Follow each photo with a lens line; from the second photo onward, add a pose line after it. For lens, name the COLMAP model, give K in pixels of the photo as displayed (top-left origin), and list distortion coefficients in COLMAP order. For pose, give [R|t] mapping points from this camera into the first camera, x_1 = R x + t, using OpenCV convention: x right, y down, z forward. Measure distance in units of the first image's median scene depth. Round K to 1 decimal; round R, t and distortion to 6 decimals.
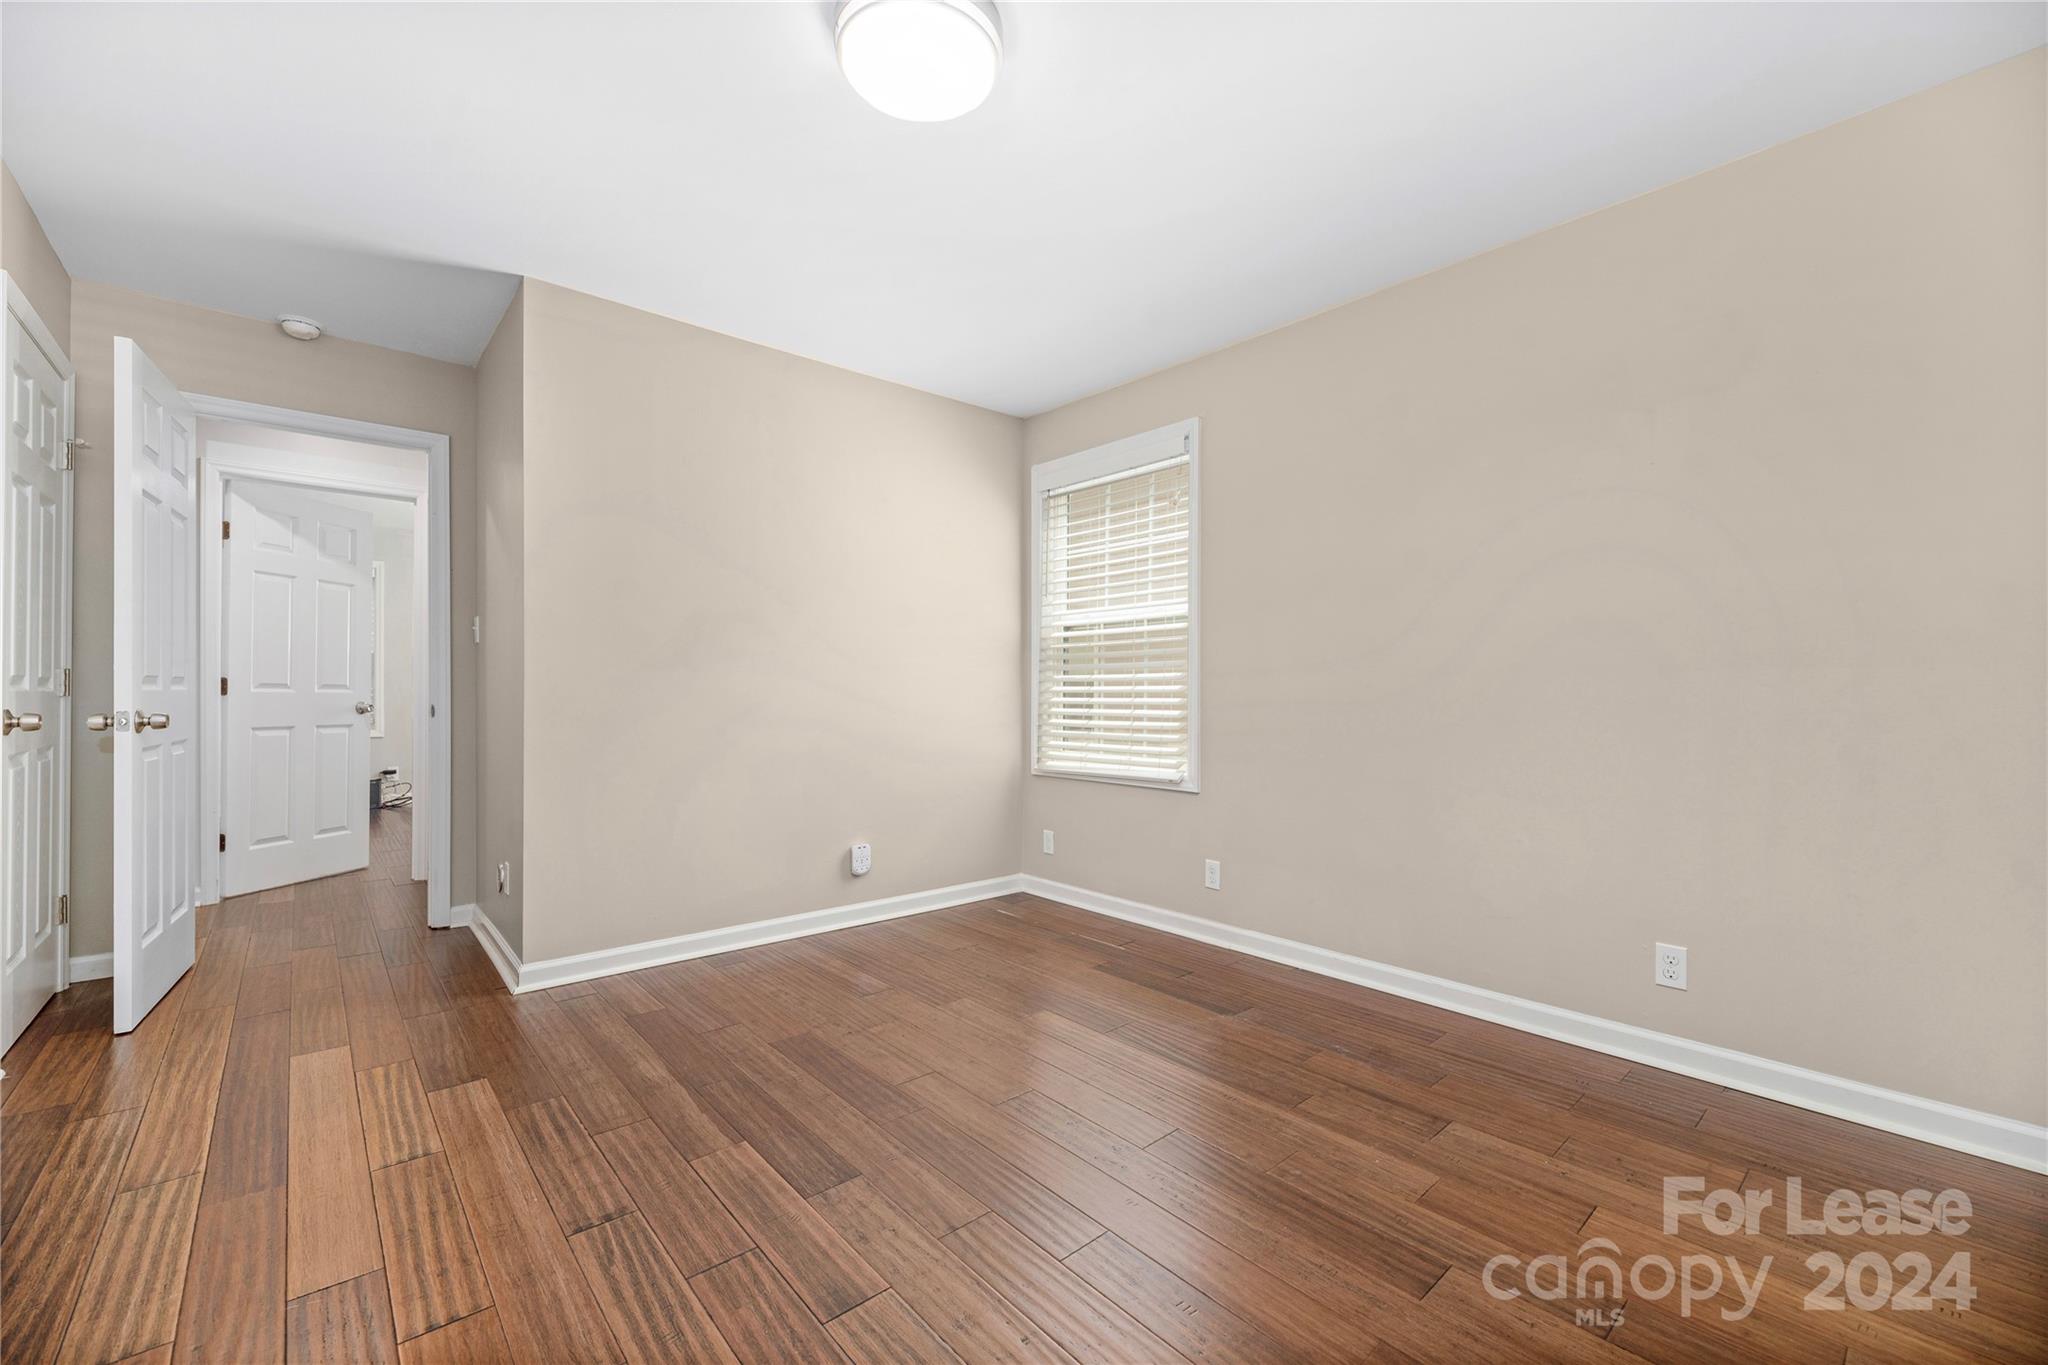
lens RADIAL K [[837.9, 0, 1026.5], [0, 837.9, 690.4], [0, 0, 1]] dist [-0.002704, 0.000608]
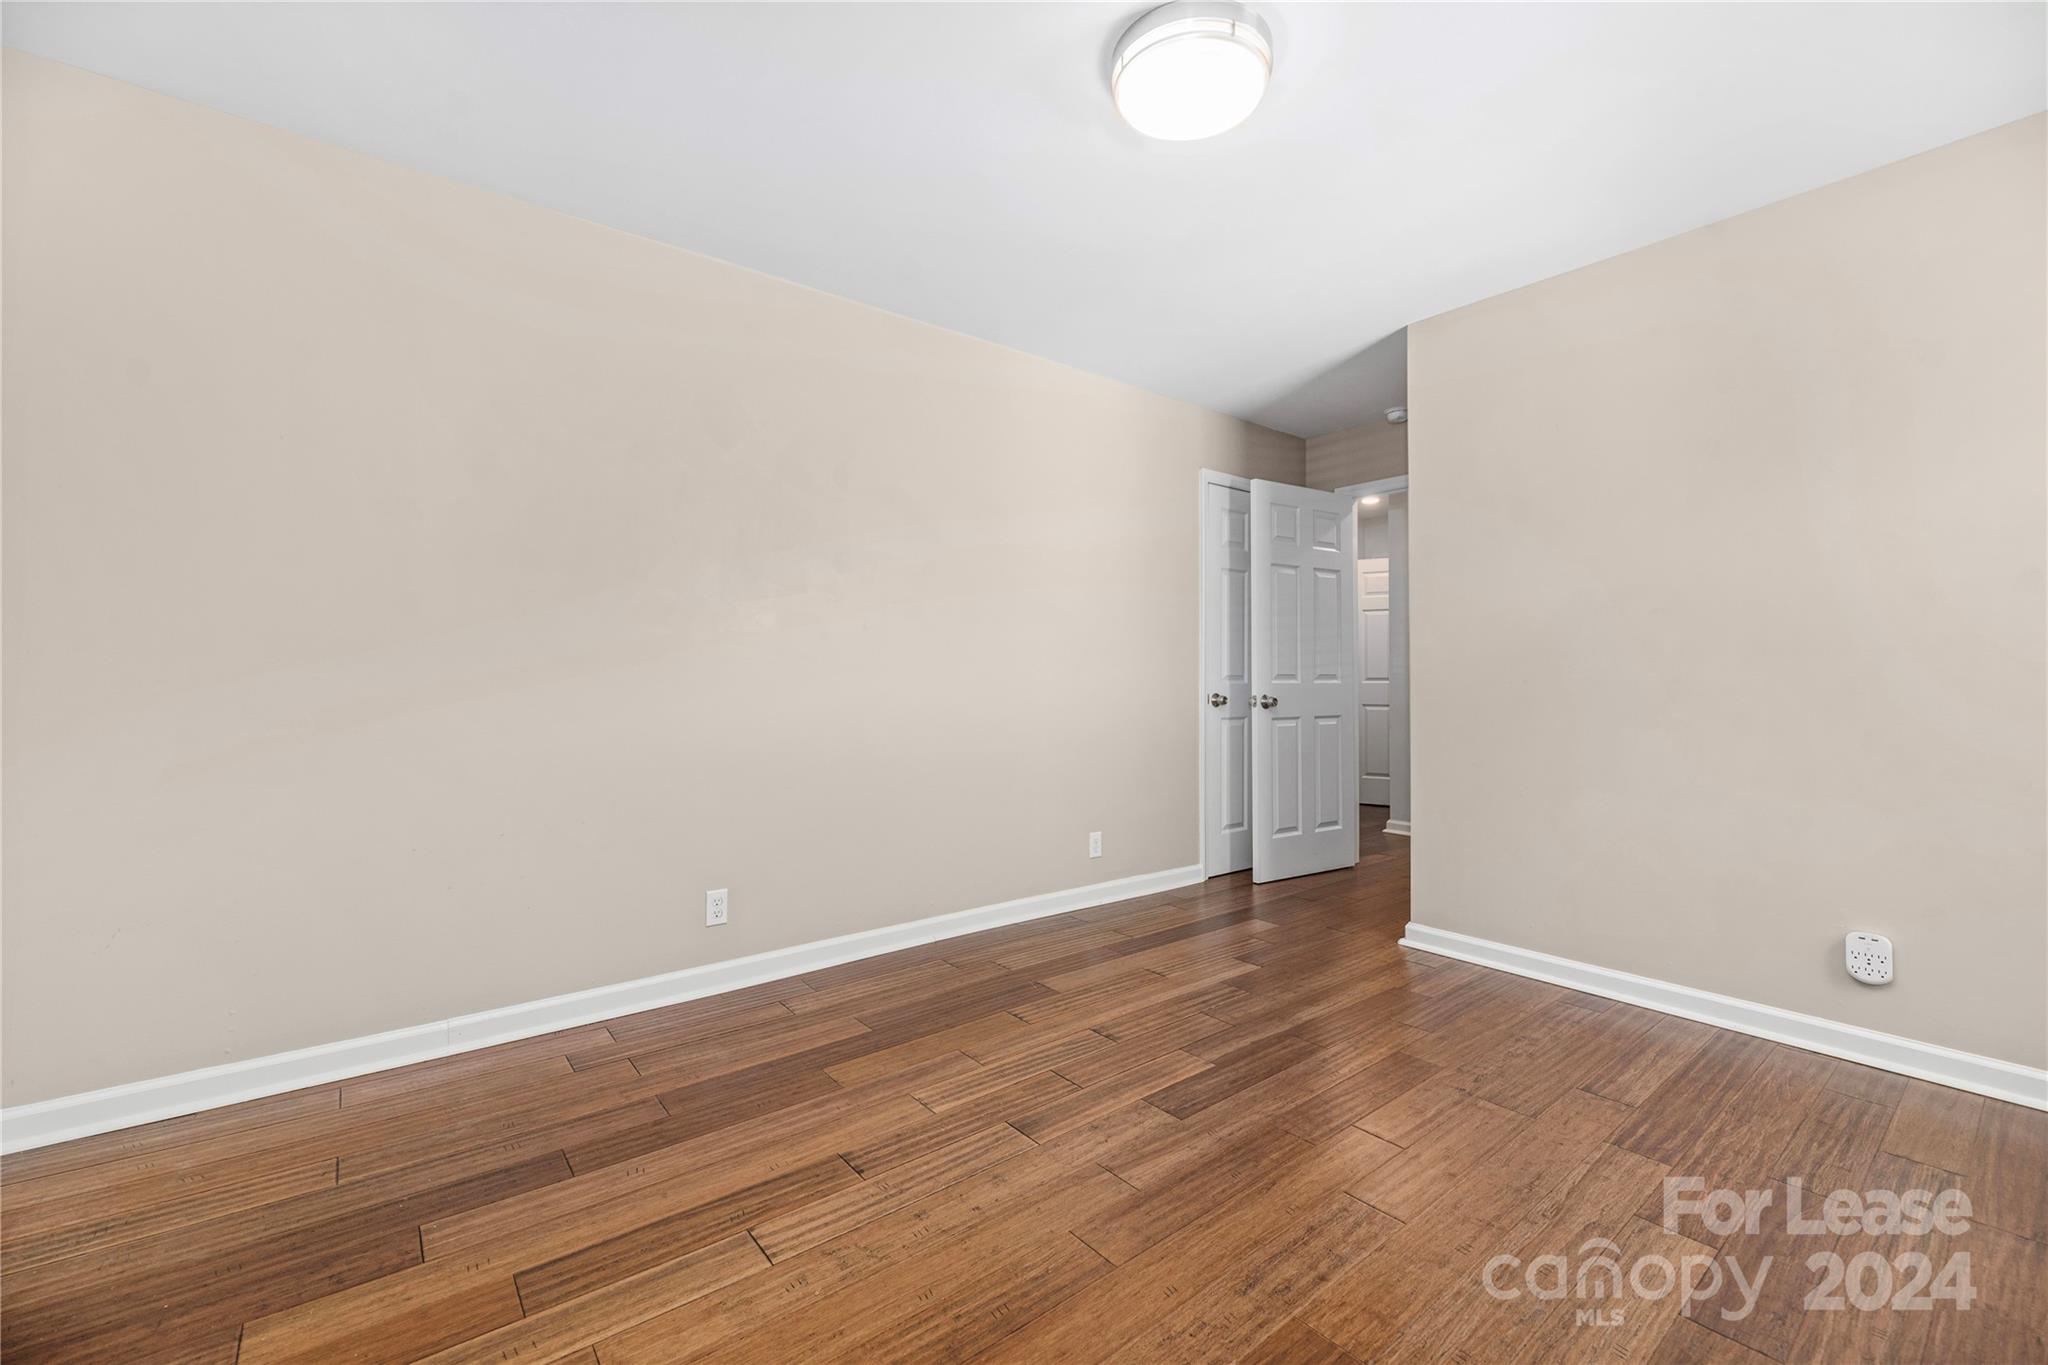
lens RADIAL K [[837.9, 0, 1024.8], [0, 837.9, 688.1], [0, 0, 1]] dist [-0.002704, 0.000608]
pose [[-0.049900, 0.006571, -0.998733, 0.651699], [-0.001026, 0.999977, 0.006631, -0.001620], [0.998754, 0.001355, -0.049892, 0.601428]]
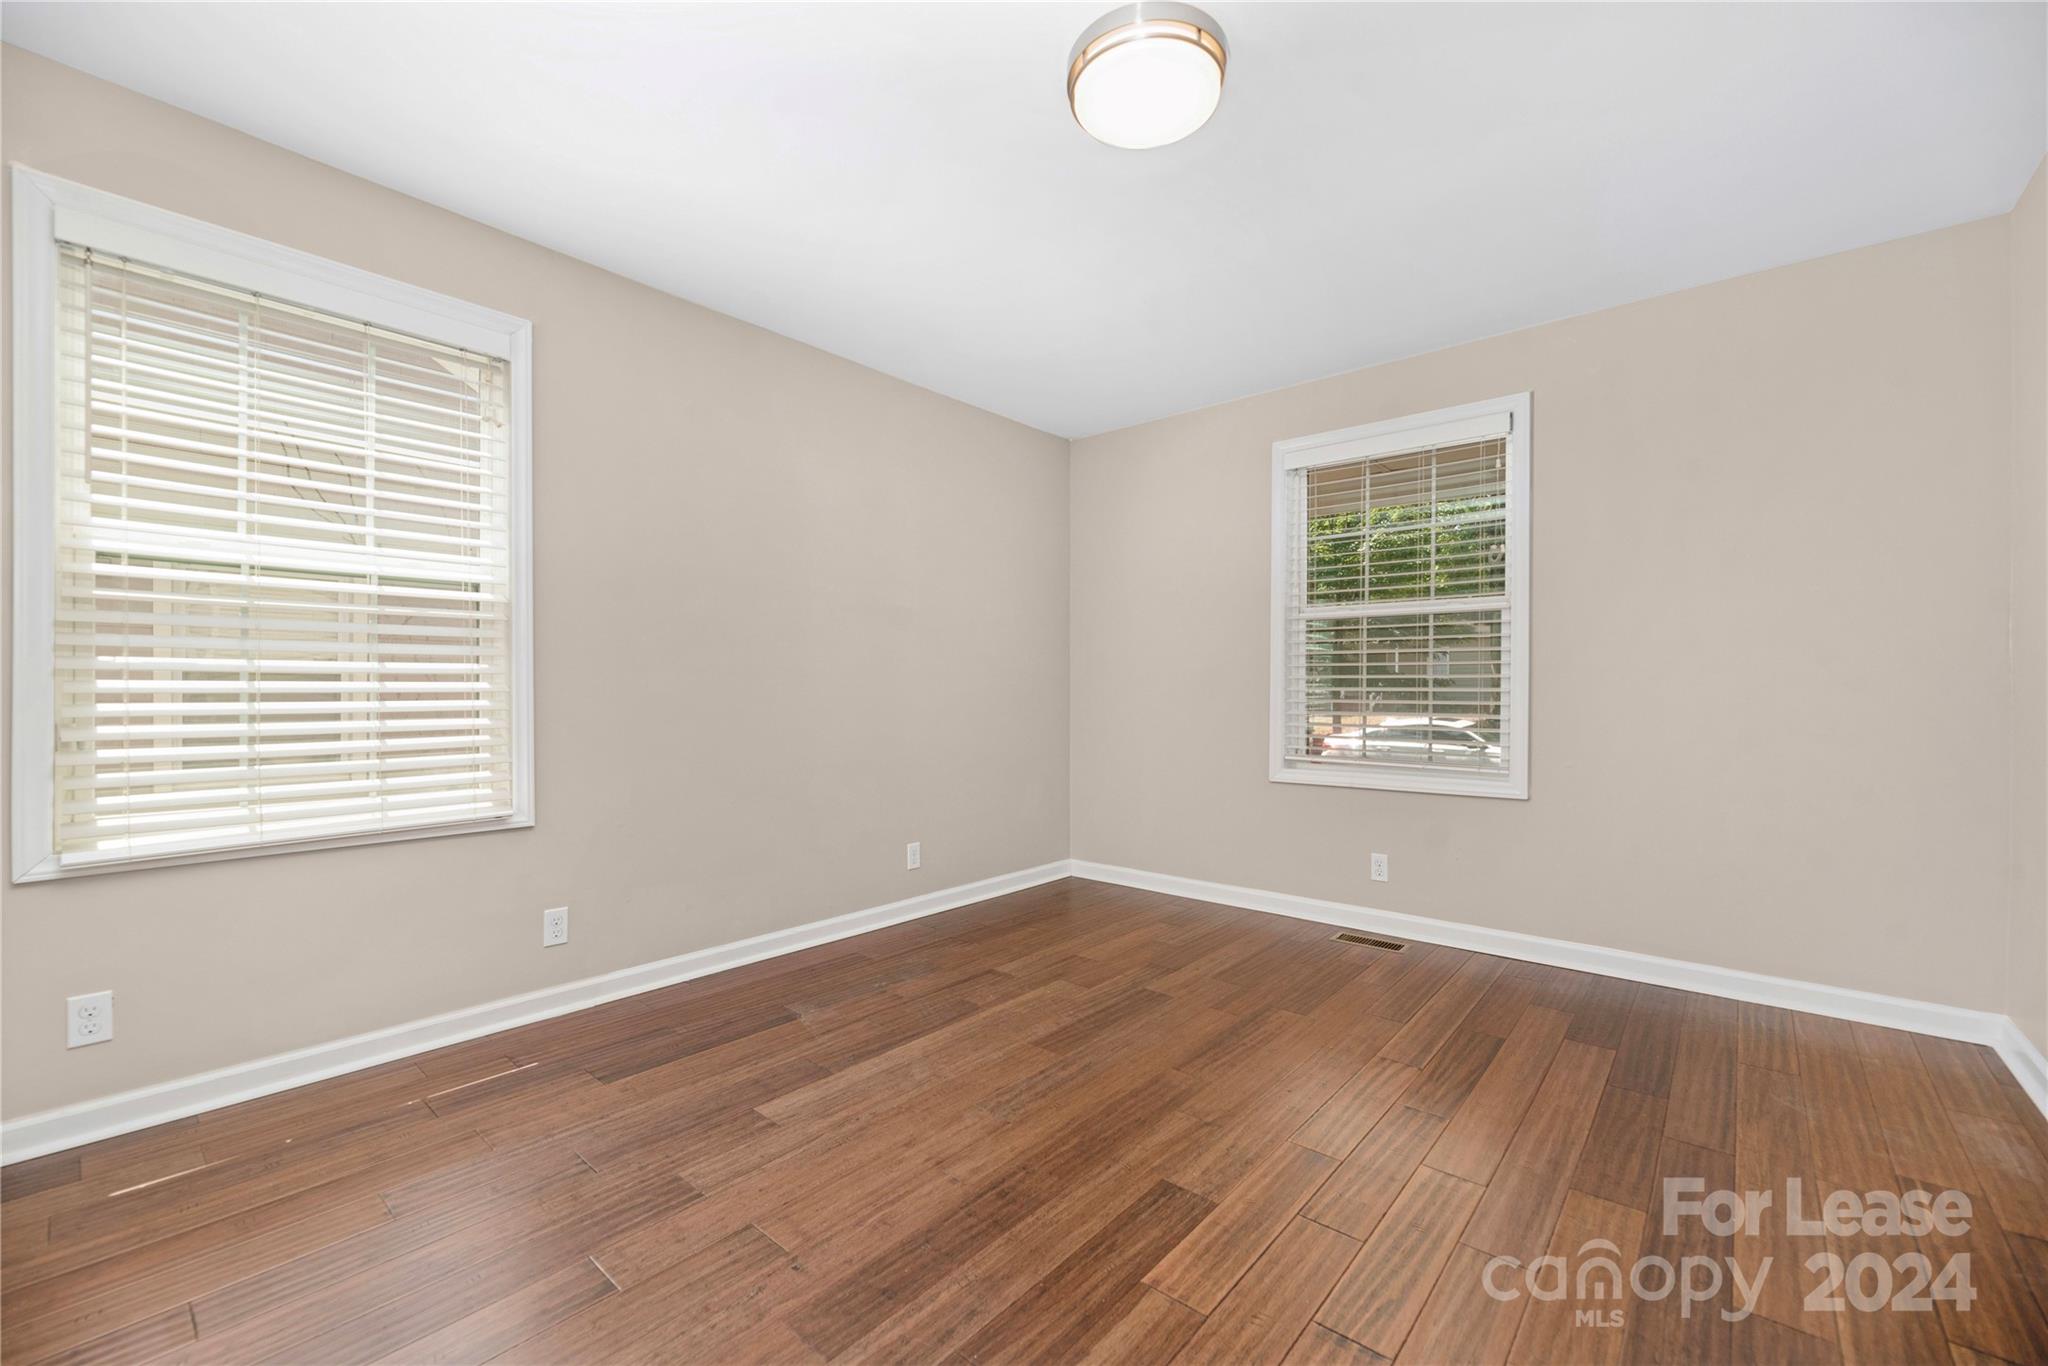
lens RADIAL K [[837.9, 0, 1024.3], [0, 837.9, 679.9], [0, 0, 1]] dist [-0.002704, 0.000608]
pose [[-0.140137, 0.008743, 0.990094, -0.826347], [-0.003400, 0.999951, -0.009311, -0.003633], [-0.990126, -0.004671, -0.140100, 0.925939]]
